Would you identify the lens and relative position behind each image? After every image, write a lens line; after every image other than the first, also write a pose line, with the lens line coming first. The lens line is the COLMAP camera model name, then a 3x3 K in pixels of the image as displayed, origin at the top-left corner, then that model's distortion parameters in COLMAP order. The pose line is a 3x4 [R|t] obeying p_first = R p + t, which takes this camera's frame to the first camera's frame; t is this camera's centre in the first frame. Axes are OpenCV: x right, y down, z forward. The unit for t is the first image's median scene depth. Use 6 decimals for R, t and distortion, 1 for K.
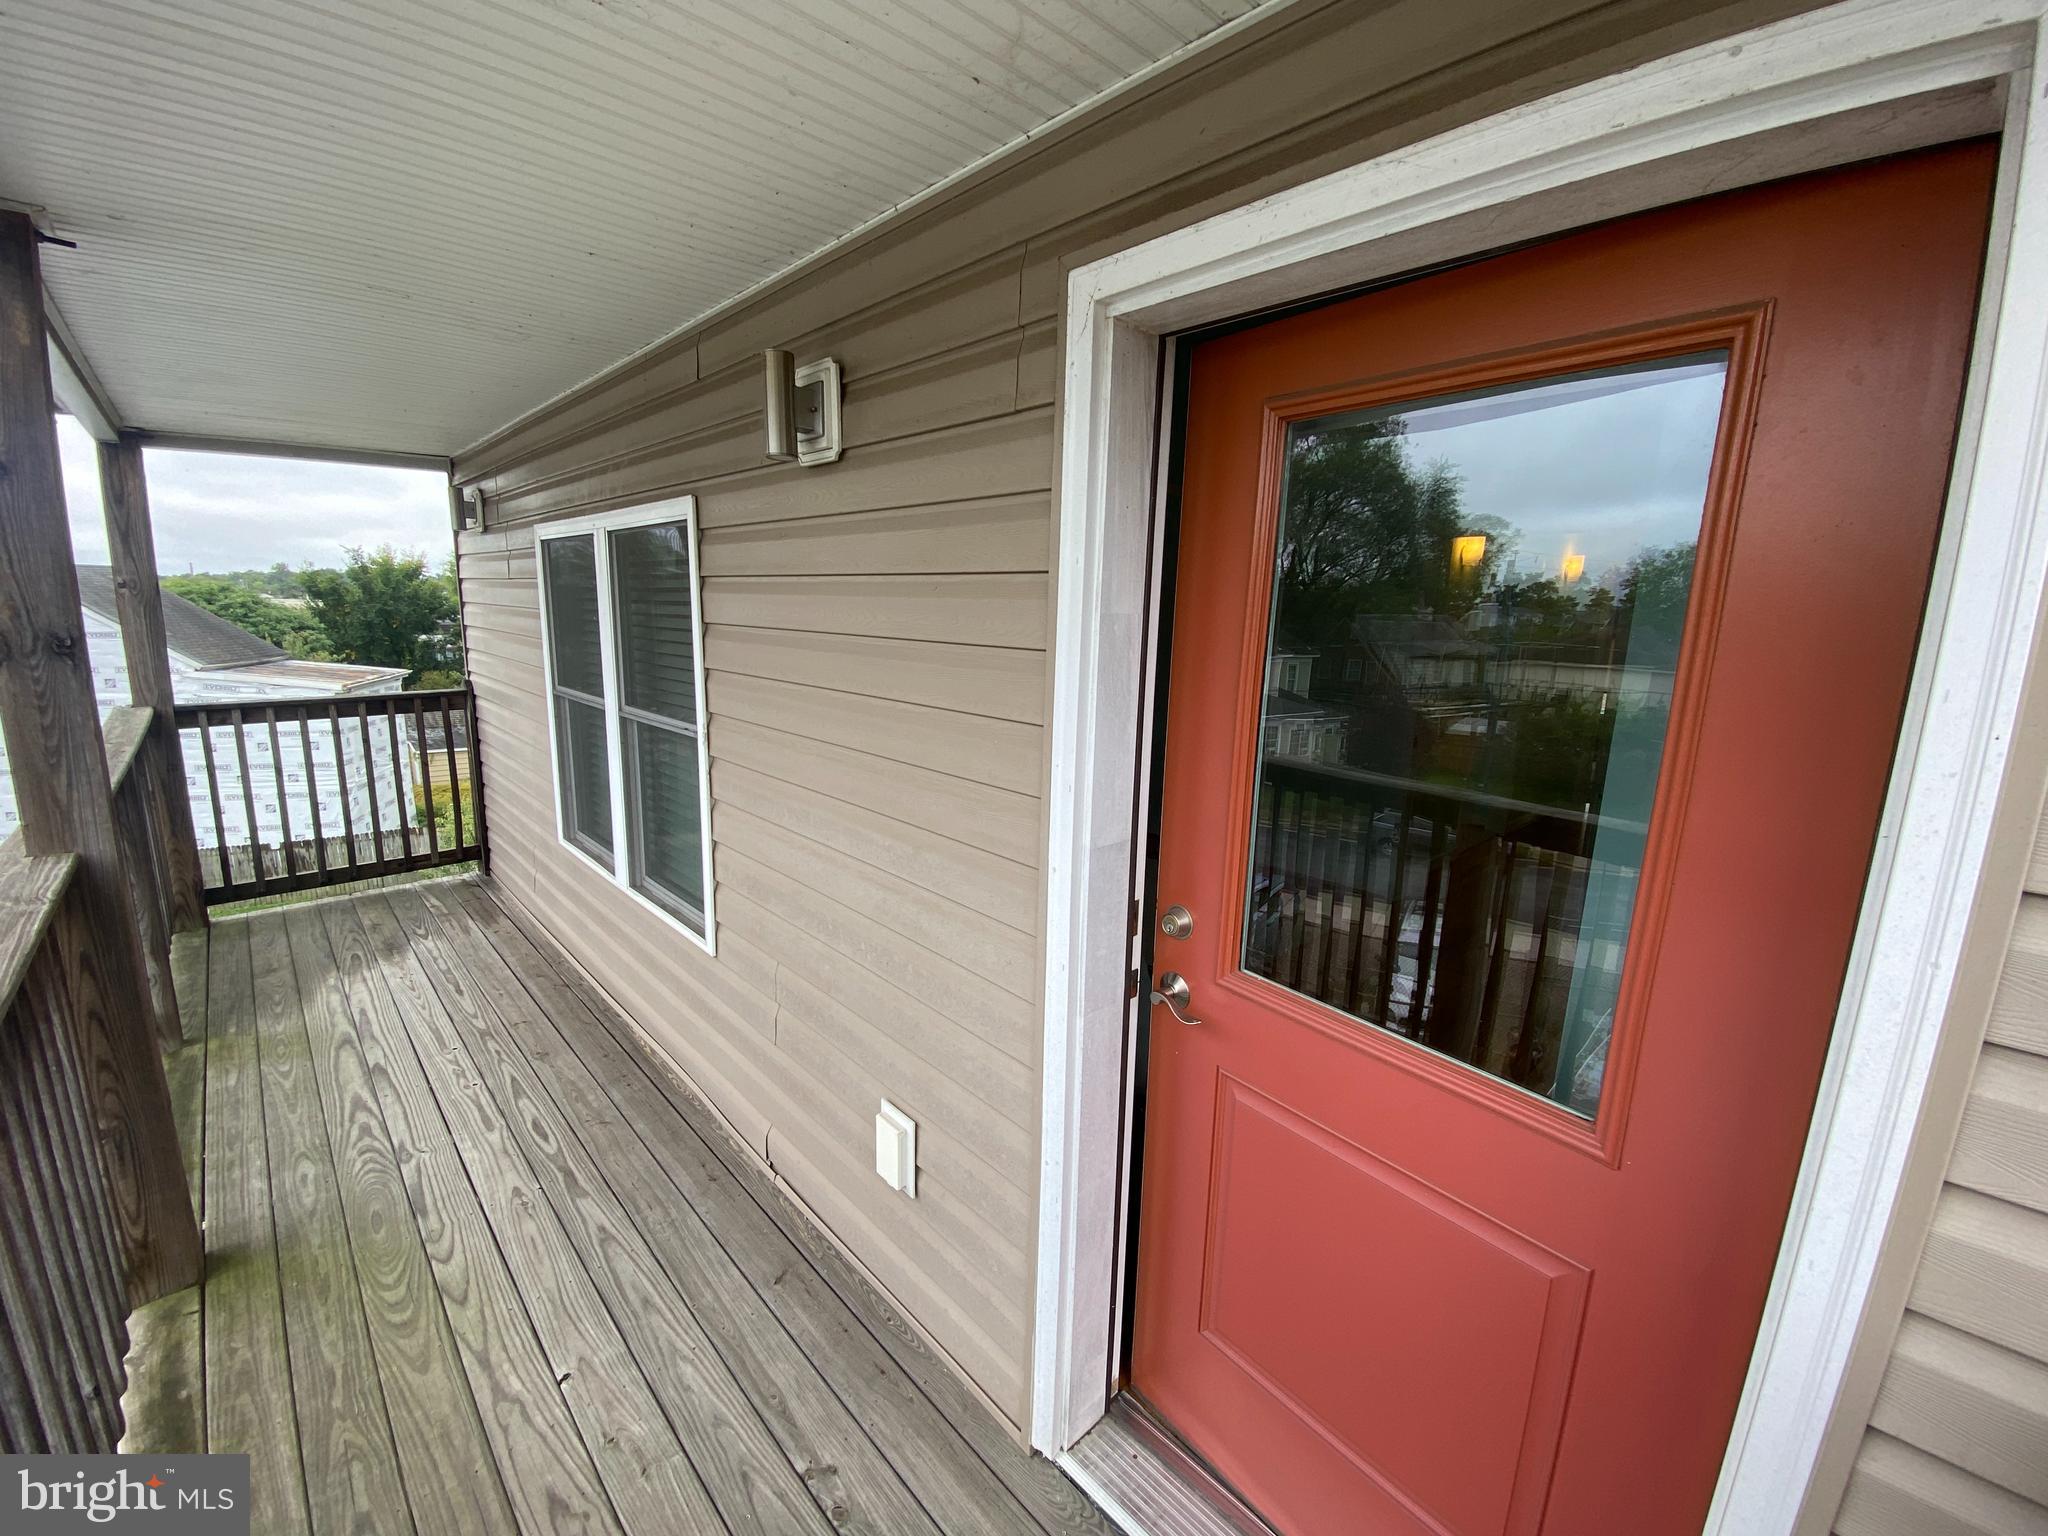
lens RADIAL K [[823.7, 0, 1026.0], [0, 823.7, 756.9], [0, 0, 1]] dist [0.002108, -0.012859]
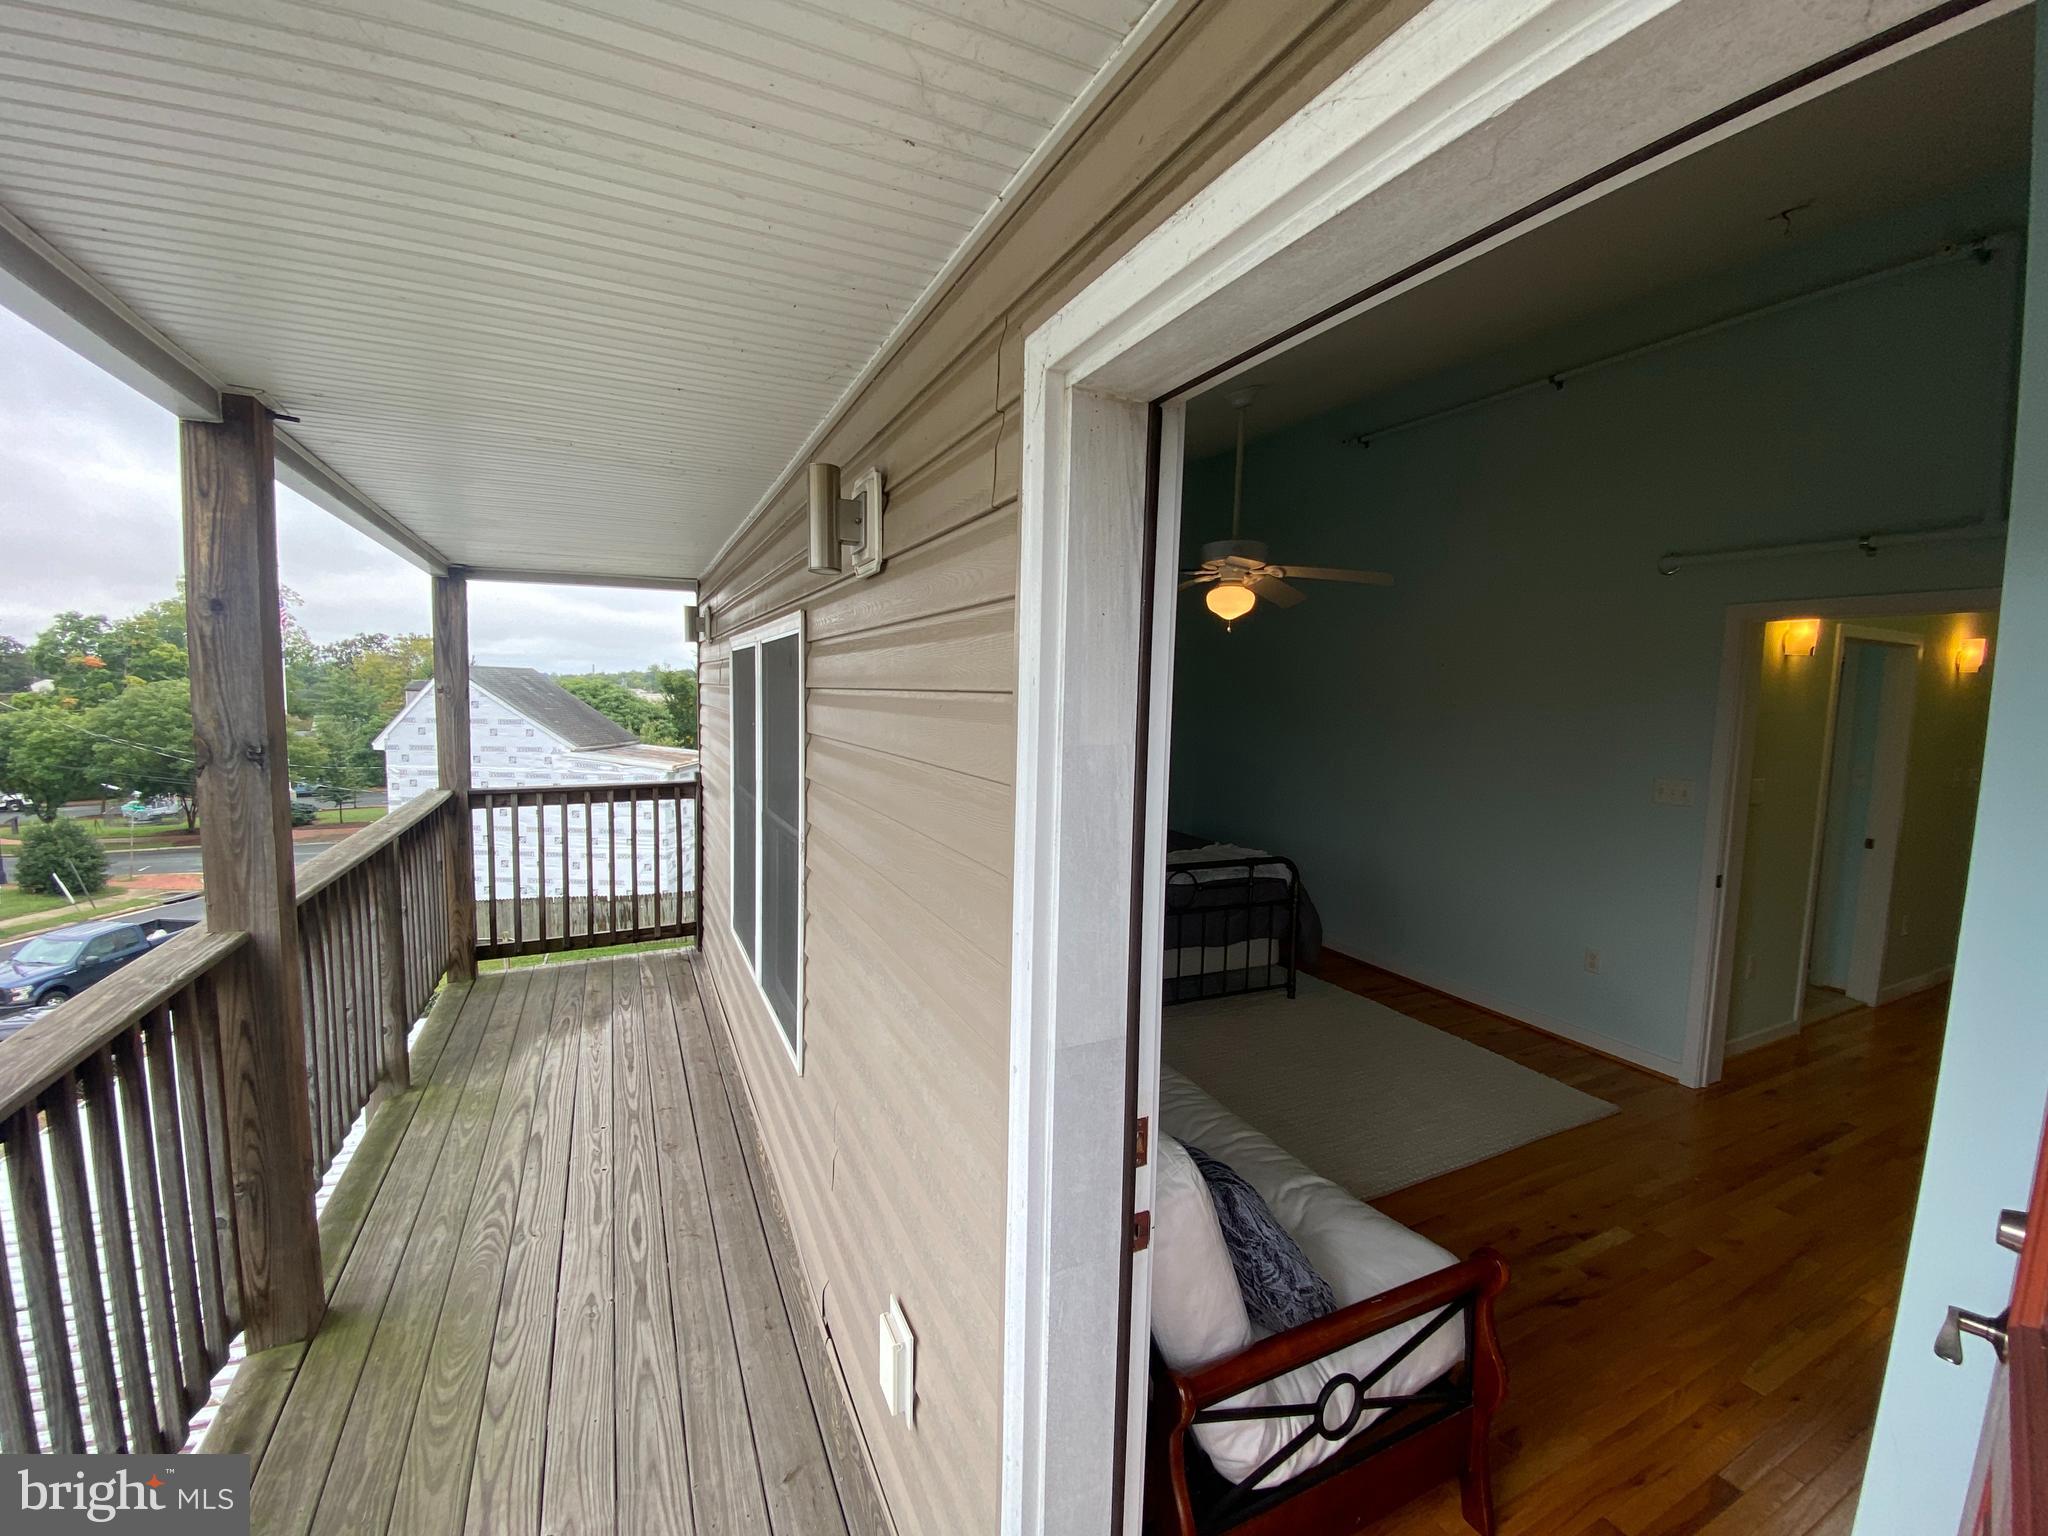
lens RADIAL K [[823.7, 0, 1022.1], [0, 823.7, 761.8], [0, 0, 1]] dist [0.002108, -0.012859]
pose [[0.956330, 0.019115, -0.291665, 0.171742], [-0.049752, 0.993943, -0.097992, -0.050530], [0.288025, 0.108223, 0.951488, 0.149005]]
